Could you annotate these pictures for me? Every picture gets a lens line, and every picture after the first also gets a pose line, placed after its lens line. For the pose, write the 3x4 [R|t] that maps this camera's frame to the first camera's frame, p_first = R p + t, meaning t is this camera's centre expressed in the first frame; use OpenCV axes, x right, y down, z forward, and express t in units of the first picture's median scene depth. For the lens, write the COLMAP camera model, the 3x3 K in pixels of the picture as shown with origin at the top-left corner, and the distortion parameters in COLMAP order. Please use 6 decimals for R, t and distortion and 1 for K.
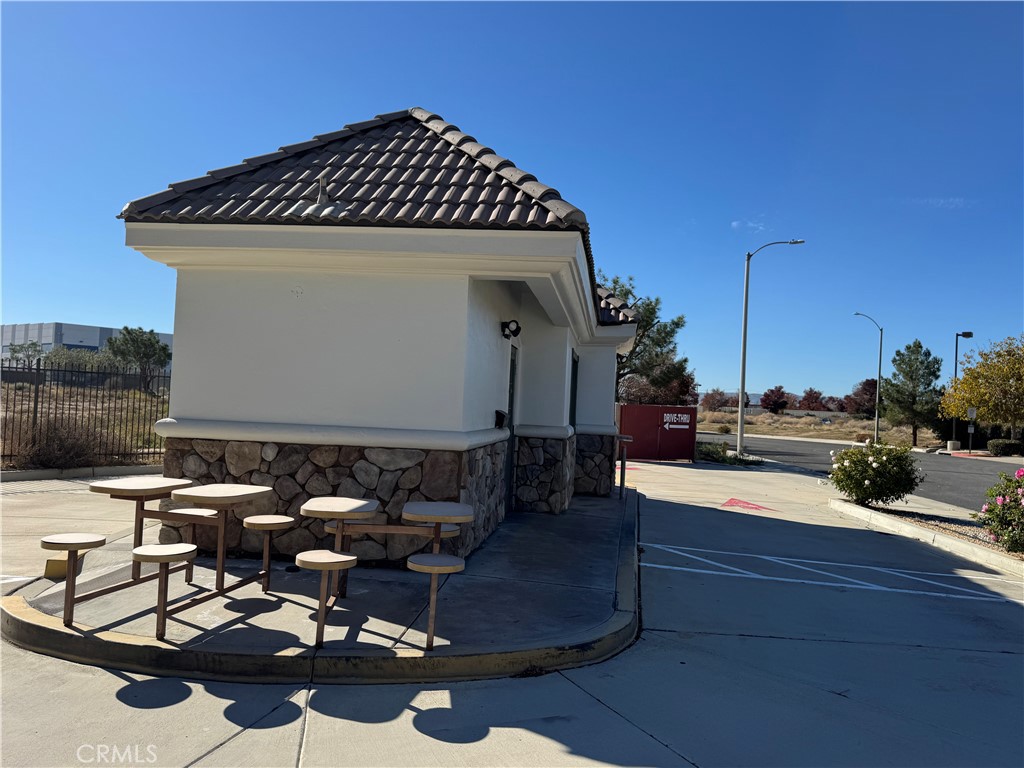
lens RADIAL K [[774.0, 0, 512.0], [0, 774.0, 384.0], [0, 0, 1]] dist [0.025975, -0.002714]
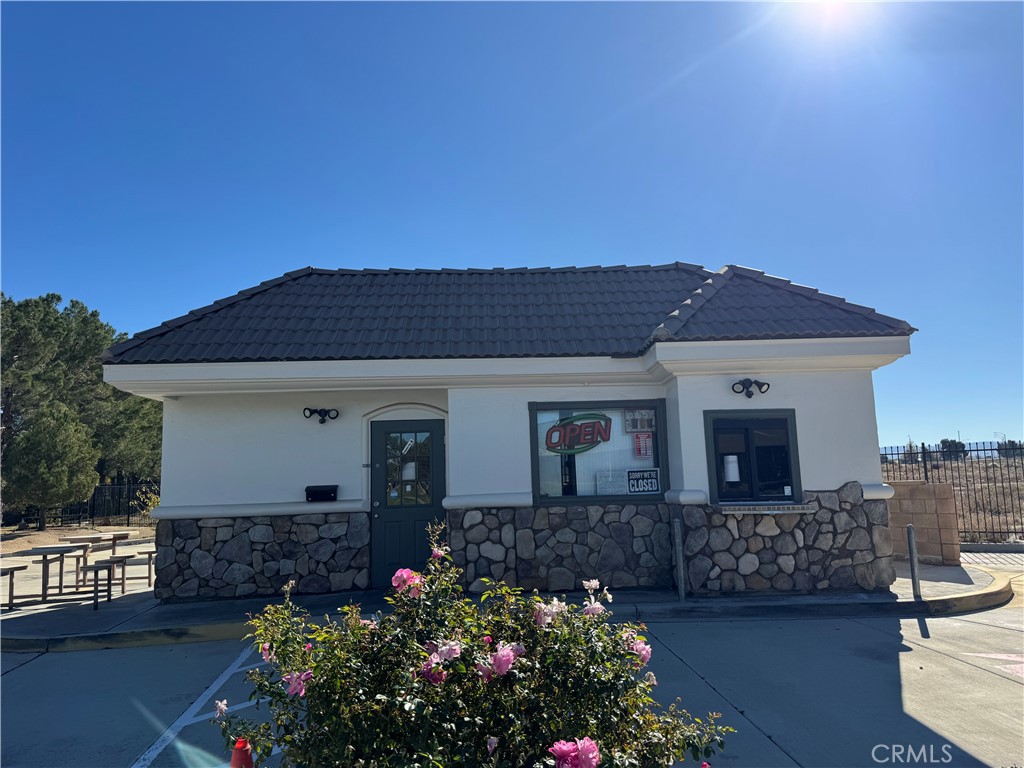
lens RADIAL K [[729.1, 0, 512.0], [0, 729.1, 384.0], [0, 0, 1]] dist [0.040381, -0.007442]
pose [[0.174139, -0.187640, -0.966678, 1.702108], [0.069243, 0.981581, -0.178059, 0.150992], [0.982284, -0.035929, 0.183925, 1.653491]]
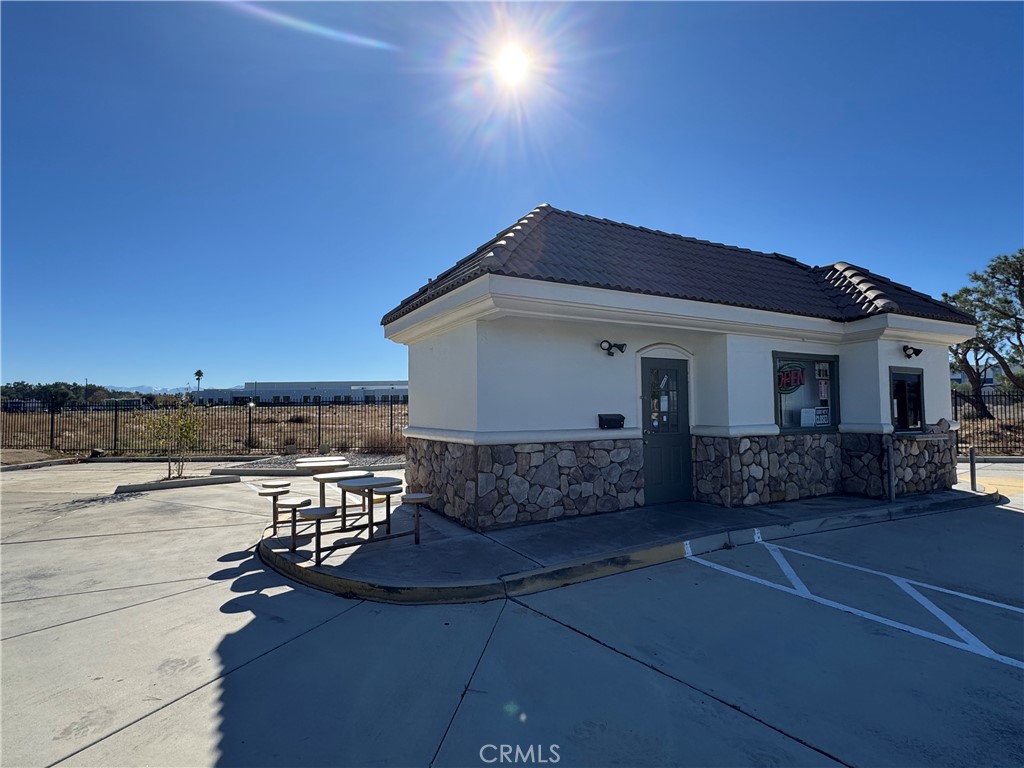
lens RADIAL K [[535.7, 0, 512.0], [0, 535.7, 384.0], [0, 0, 1]] dist [0.003192, -0.000372]
pose [[0.584086, -0.088183, -0.806887, 0.894746], [0.057992, 0.996074, -0.066880, 0.051767], [0.809617, -0.007729, 0.586907, 0.561979]]
